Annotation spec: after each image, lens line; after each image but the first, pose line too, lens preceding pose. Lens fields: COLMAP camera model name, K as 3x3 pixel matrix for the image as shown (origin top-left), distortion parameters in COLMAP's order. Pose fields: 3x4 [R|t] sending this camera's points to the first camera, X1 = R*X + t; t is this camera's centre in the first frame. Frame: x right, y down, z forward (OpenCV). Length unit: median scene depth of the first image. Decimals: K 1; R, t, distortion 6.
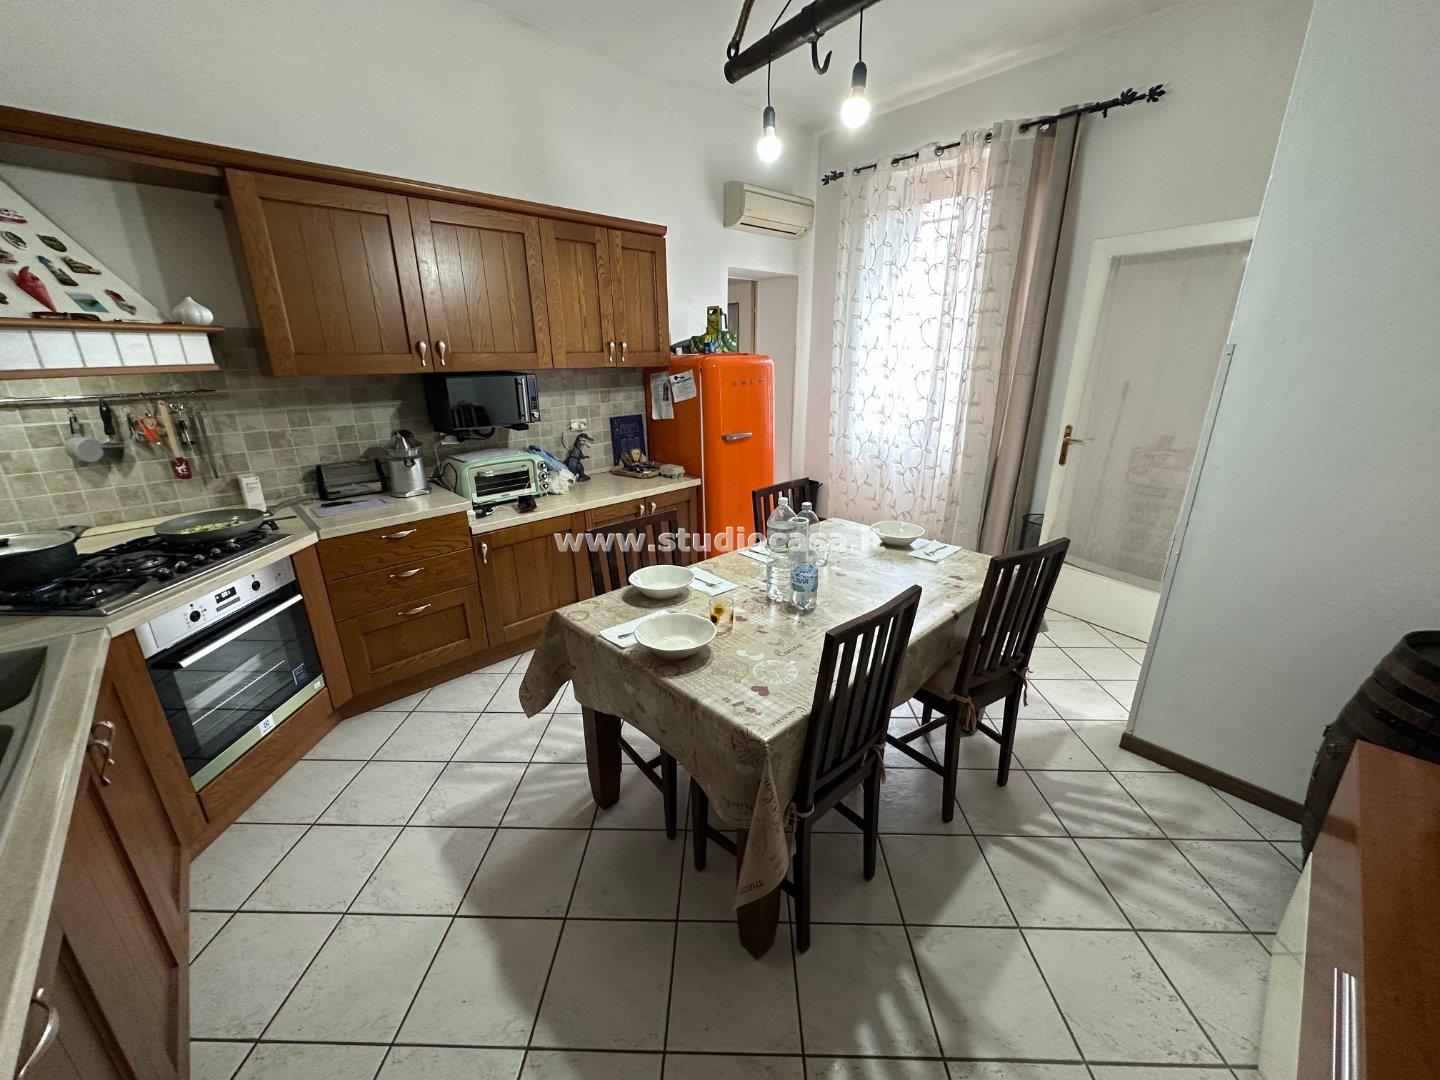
lens RADIAL K [[571.8, 0, 723.0], [0, 571.8, 539.9], [0, 0, 1]] dist [-0.003012, 0.000274]
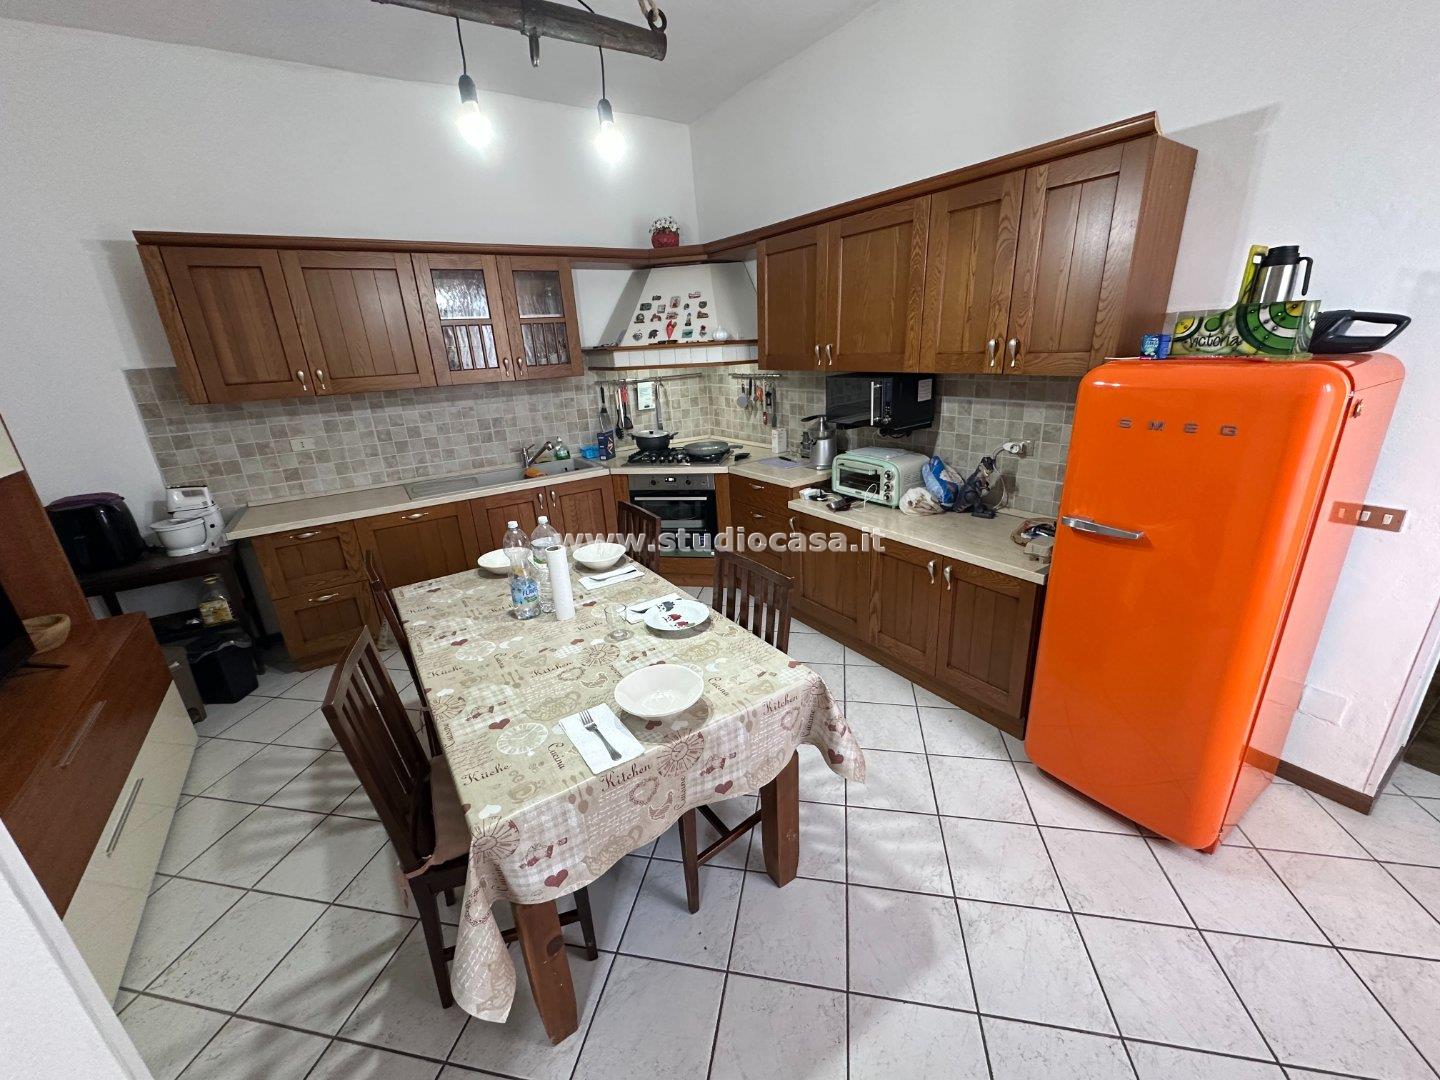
lens RADIAL K [[571.8, 0, 723.2], [0, 571.8, 542.6], [0, 0, 1]] dist [-0.003012, 0.000274]
pose [[-0.173607, 0.339594, -0.924411, 0.900341], [-0.265104, 0.887901, 0.375969, -0.447342], [0.948462, 0.310336, -0.064118, 1.203416]]
